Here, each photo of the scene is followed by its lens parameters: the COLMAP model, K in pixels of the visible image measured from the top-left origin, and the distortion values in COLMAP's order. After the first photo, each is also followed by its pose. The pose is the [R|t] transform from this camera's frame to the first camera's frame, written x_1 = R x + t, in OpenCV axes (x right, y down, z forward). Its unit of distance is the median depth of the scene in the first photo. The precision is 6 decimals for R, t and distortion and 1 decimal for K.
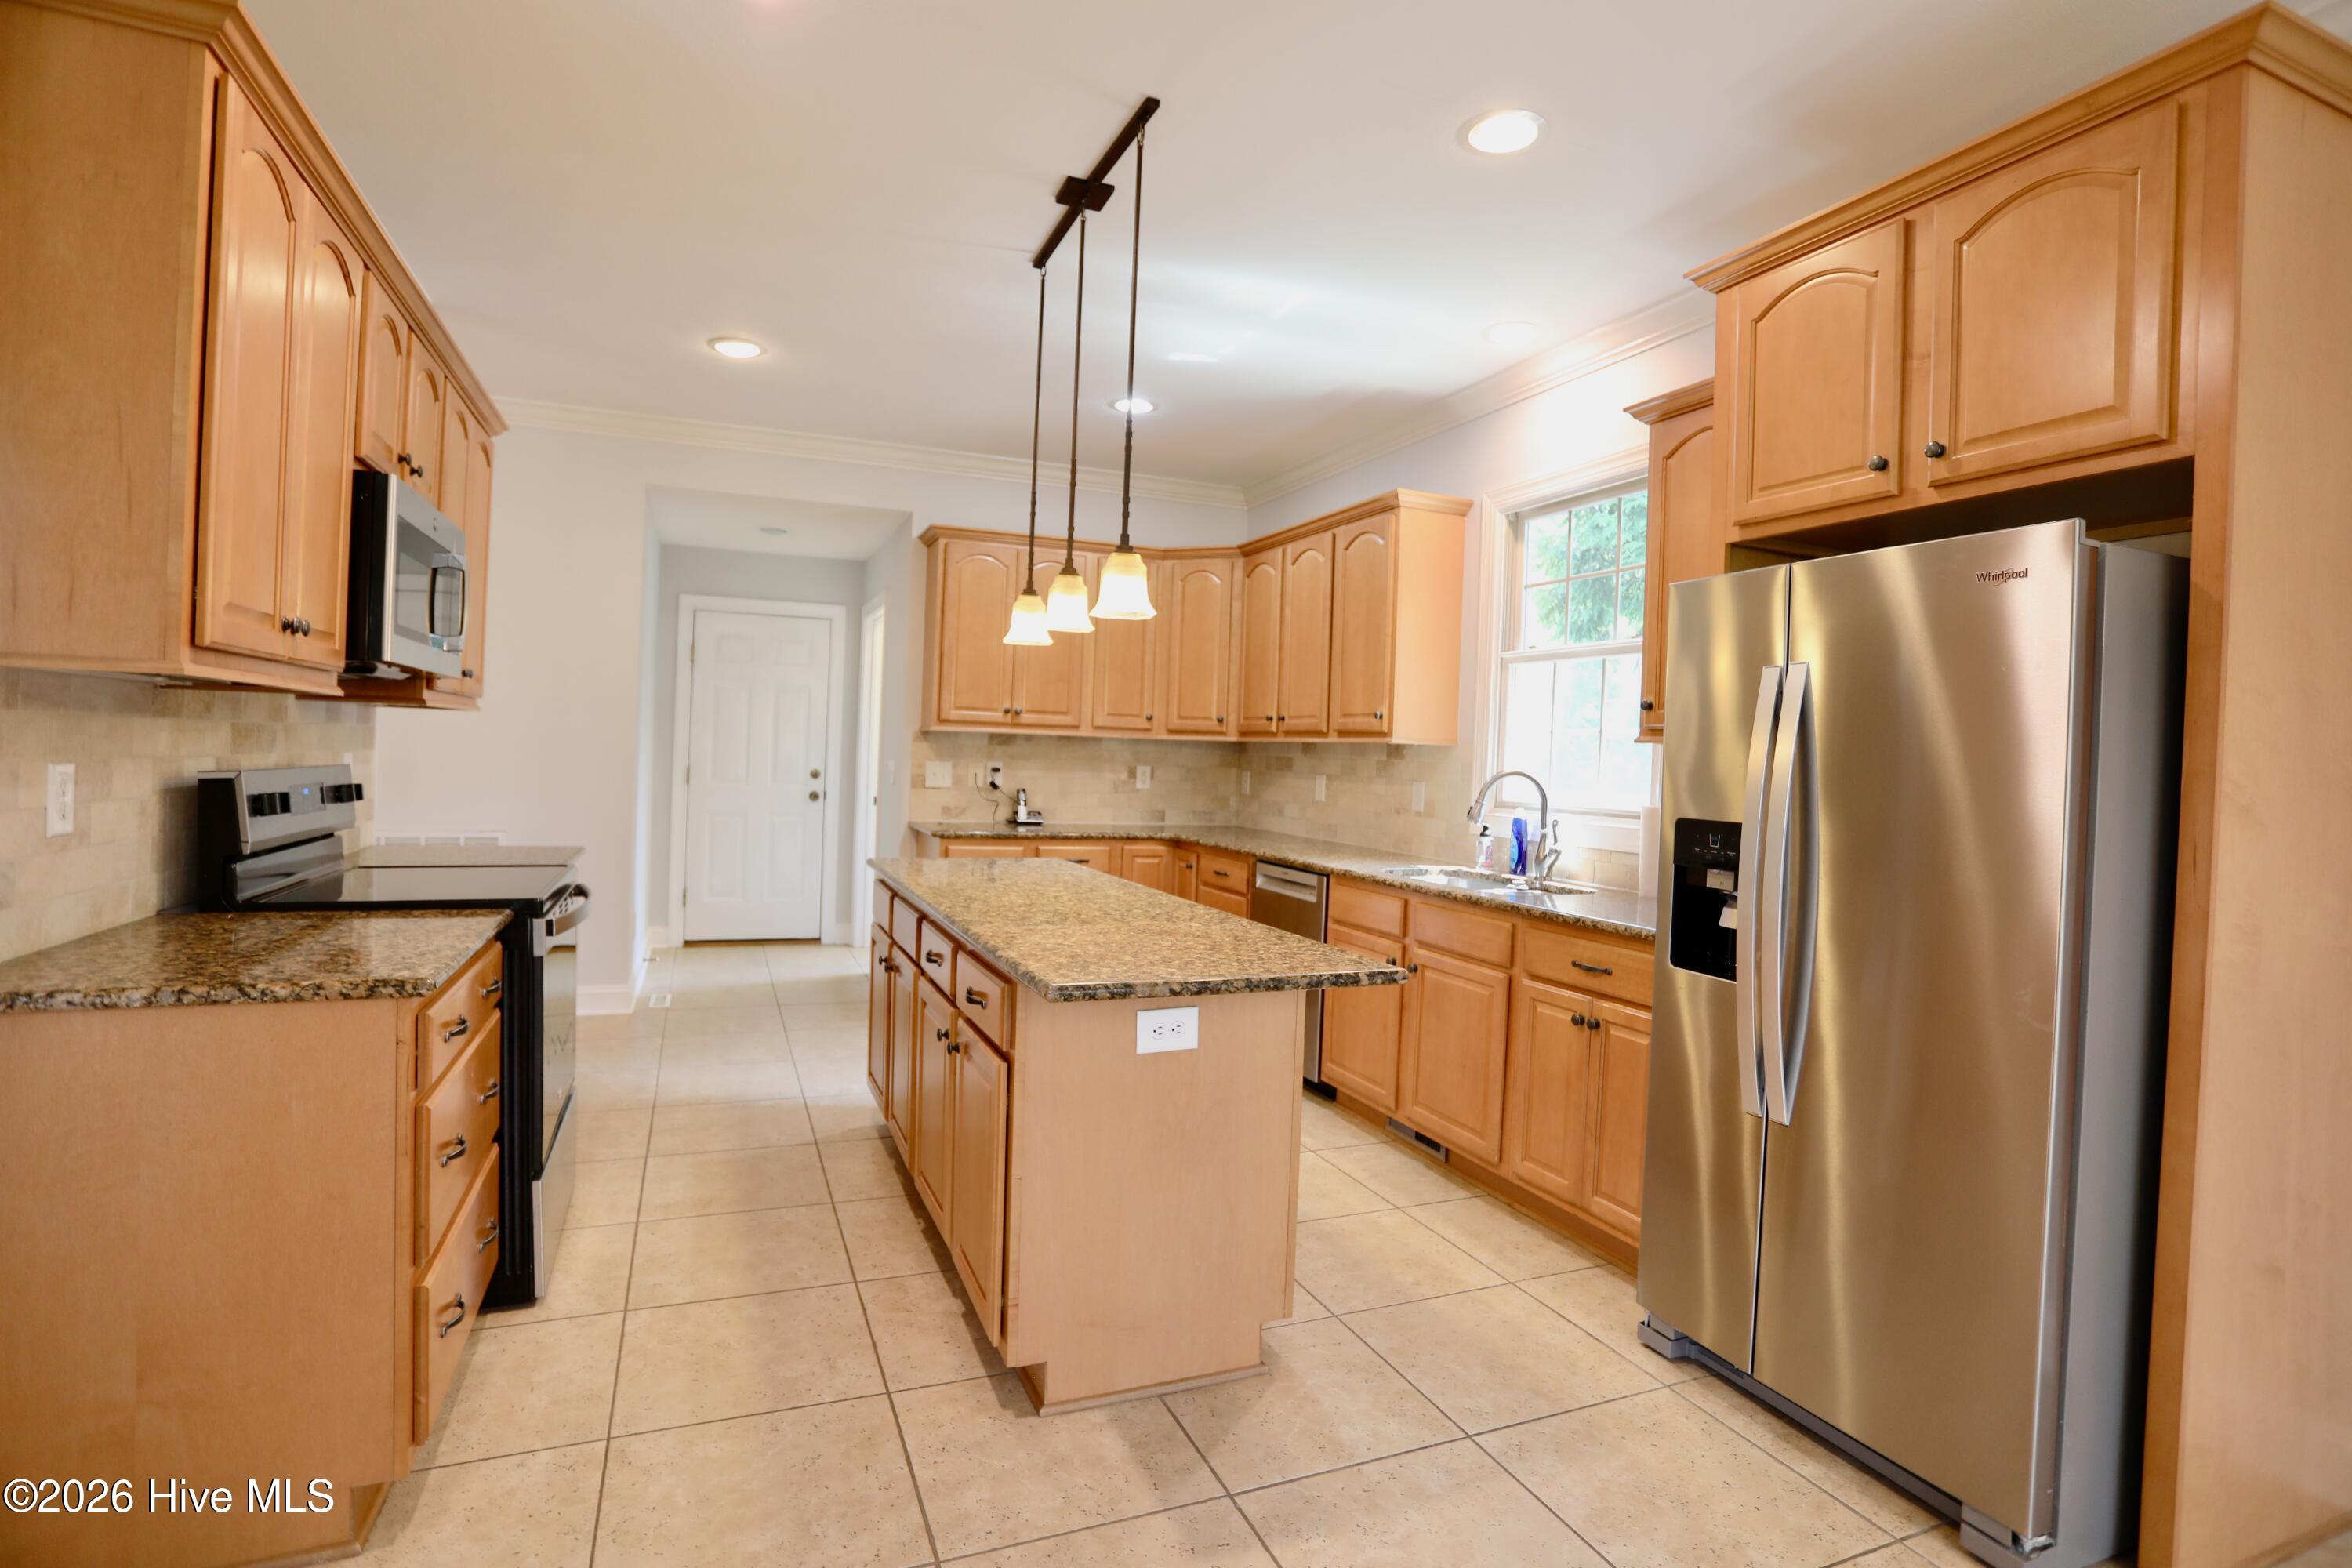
lens RADIAL K [[1155.5, 0, 1172.1], [0, 1155.5, 771.8], [0, 0, 1]] dist [-0.050484, 0.017566]
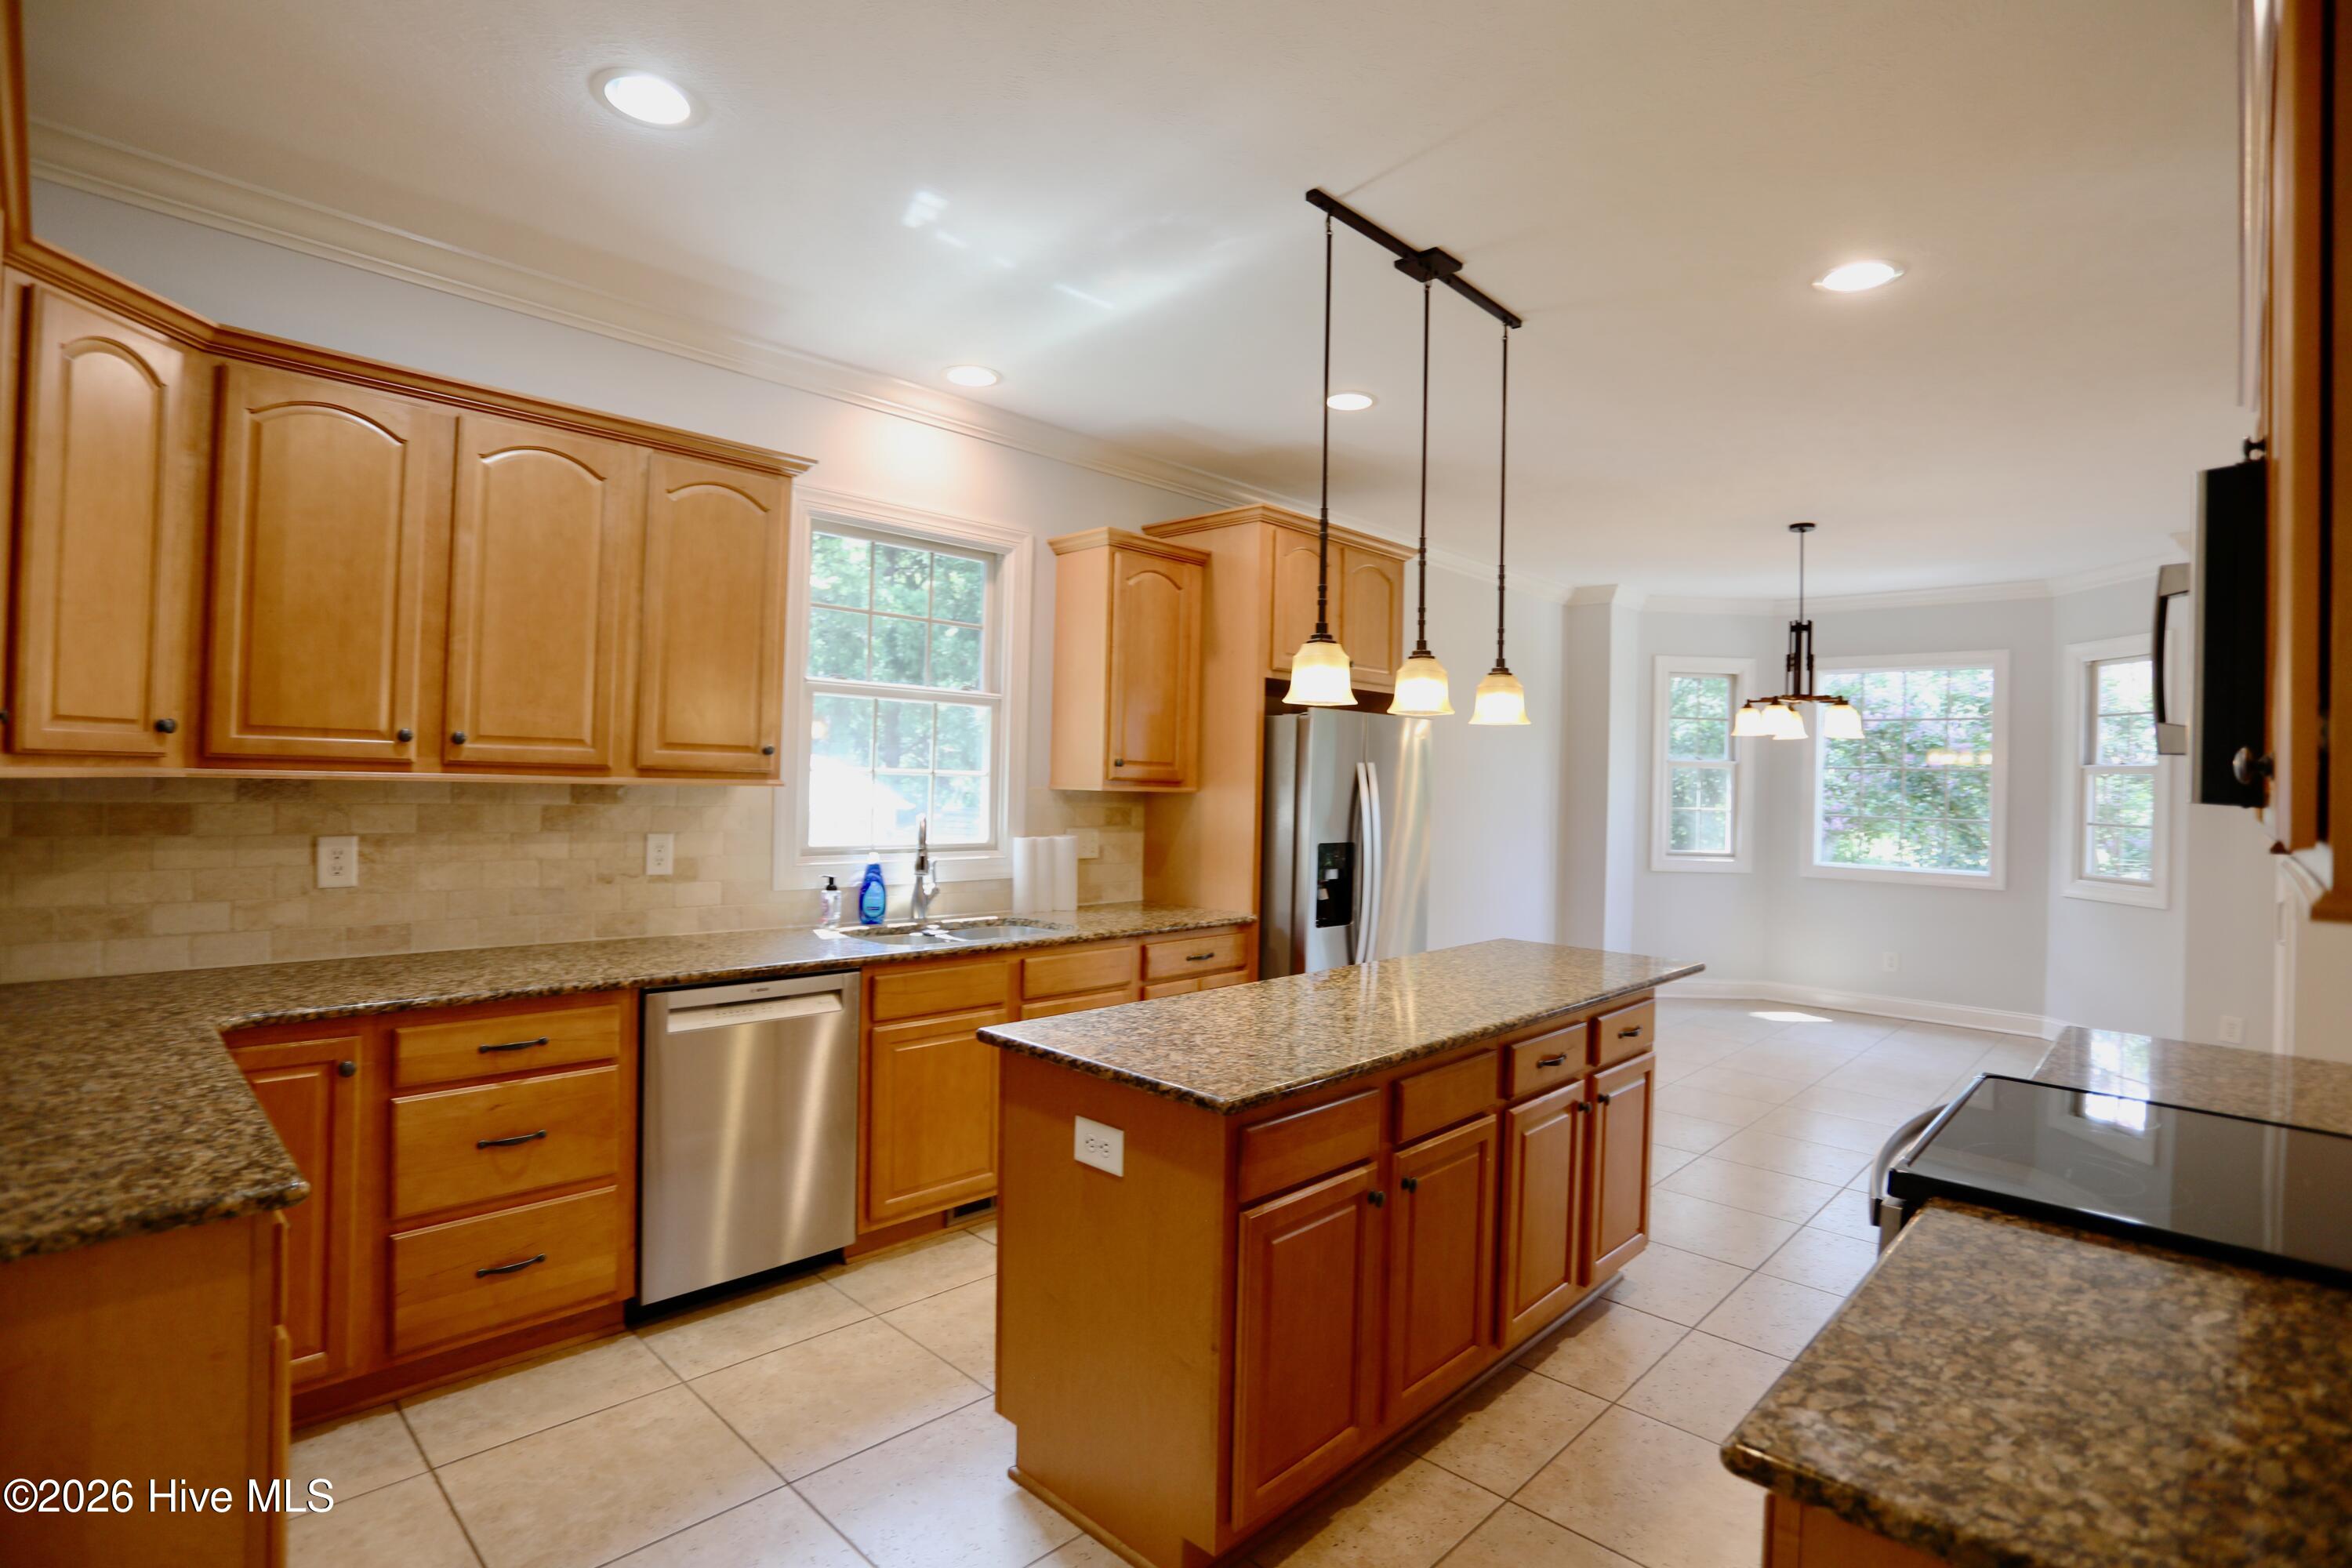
lens RADIAL K [[1155.5, 0, 1170.3], [0, 1155.5, 770.4], [0, 0, 1]] dist [-0.050484, 0.017566]
pose [[-0.400782, -0.037599, 0.915402, -0.540770], [-0.025568, 0.999227, 0.029848, -0.057846], [-0.915817, -0.011443, -0.401434, 0.955005]]
